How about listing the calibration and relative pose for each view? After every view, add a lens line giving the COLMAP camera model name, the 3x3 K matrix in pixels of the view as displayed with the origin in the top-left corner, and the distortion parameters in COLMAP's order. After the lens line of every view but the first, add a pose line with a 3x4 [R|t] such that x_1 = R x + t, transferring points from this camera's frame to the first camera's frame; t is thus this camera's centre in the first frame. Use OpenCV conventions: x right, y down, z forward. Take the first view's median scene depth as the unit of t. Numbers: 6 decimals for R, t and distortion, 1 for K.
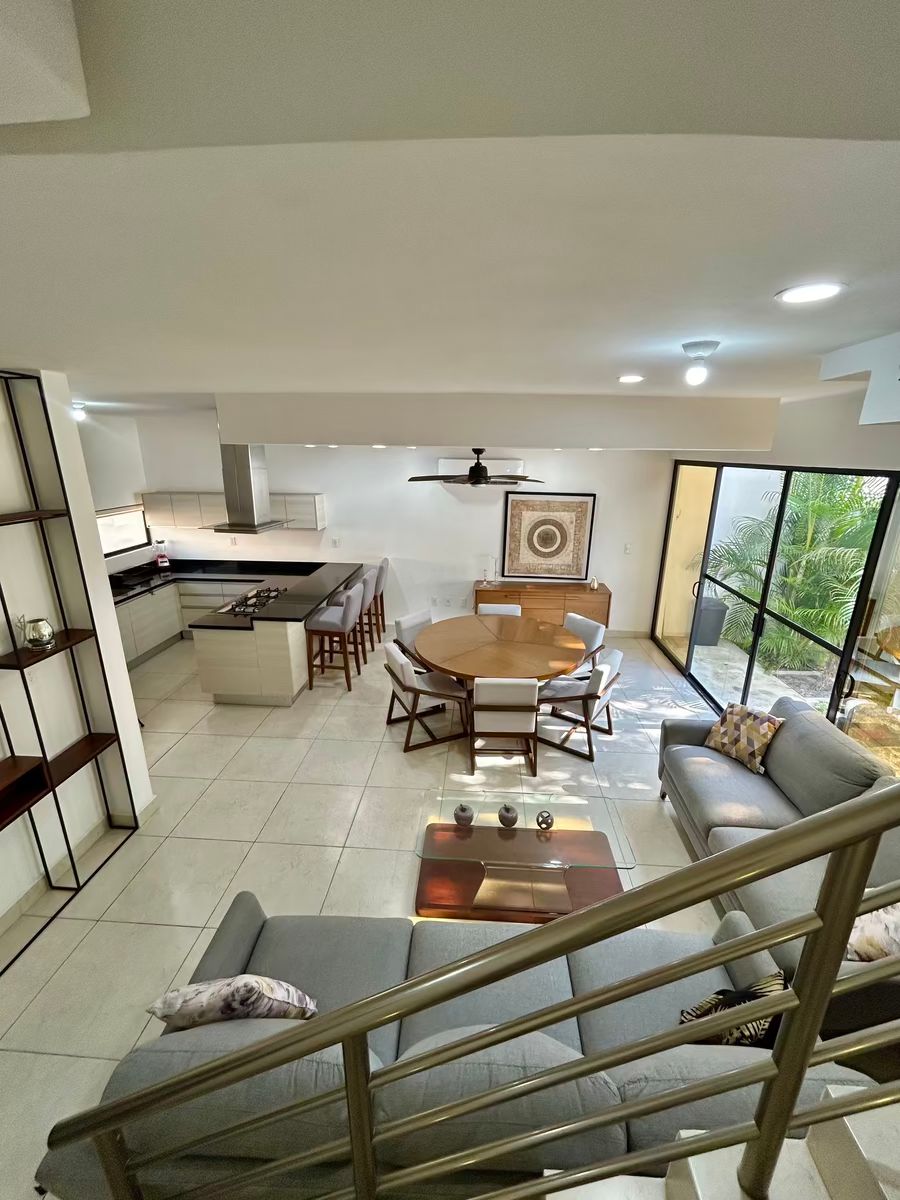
lens RADIAL K [[486.5, 0, 450.3], [0, 486.5, 597.9], [0, 0, 1]] dist [-0.000178, 0.000268]
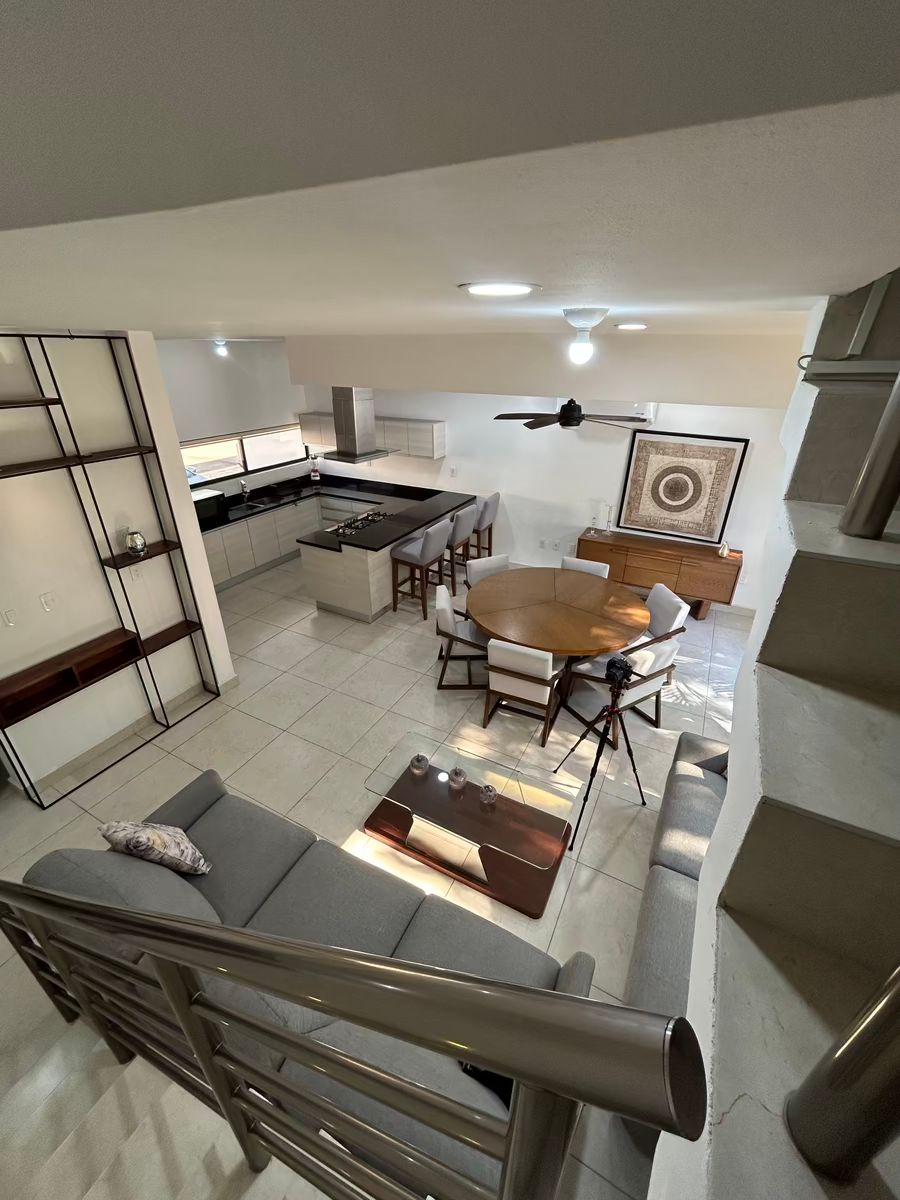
lens RADIAL K [[486.5, 0, 449.7], [0, 486.5, 597.5], [0, 0, 1]] dist [-0.000178, 0.000268]
pose [[0.911431, 0.181331, -0.369341, 0.227968], [-0.115504, 0.974314, 0.193316, -0.069017], [0.394909, -0.133534, 0.908964, 0.056039]]
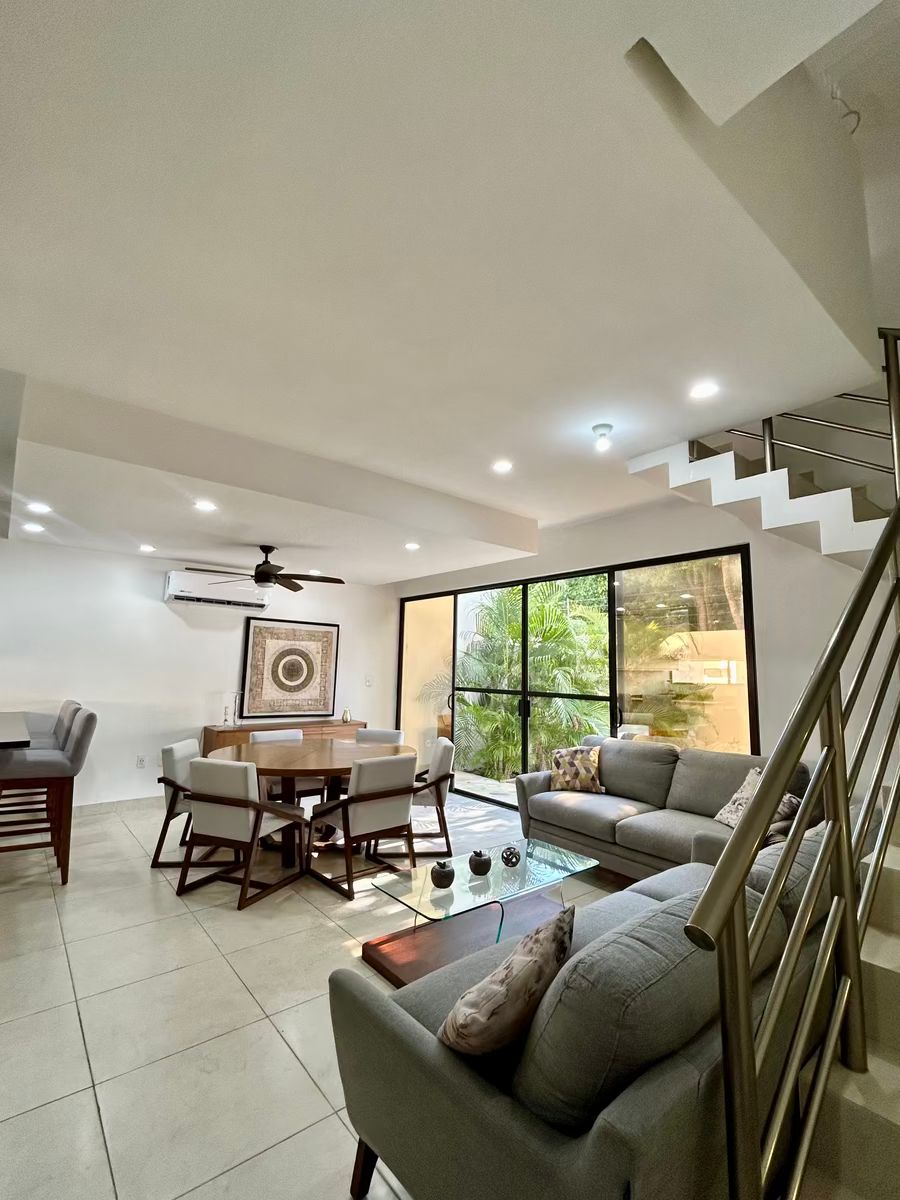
lens RADIAL K [[549.1, 0, 452.1], [0, 549.1, 602.0], [0, 0, 1]] dist [0.003894, 0.000141]
pose [[0.730454, 0.091707, 0.676777, -0.348149], [0.182652, 0.928616, -0.322971, 0.174113], [-0.658085, 0.359530, 0.661560, 0.108332]]
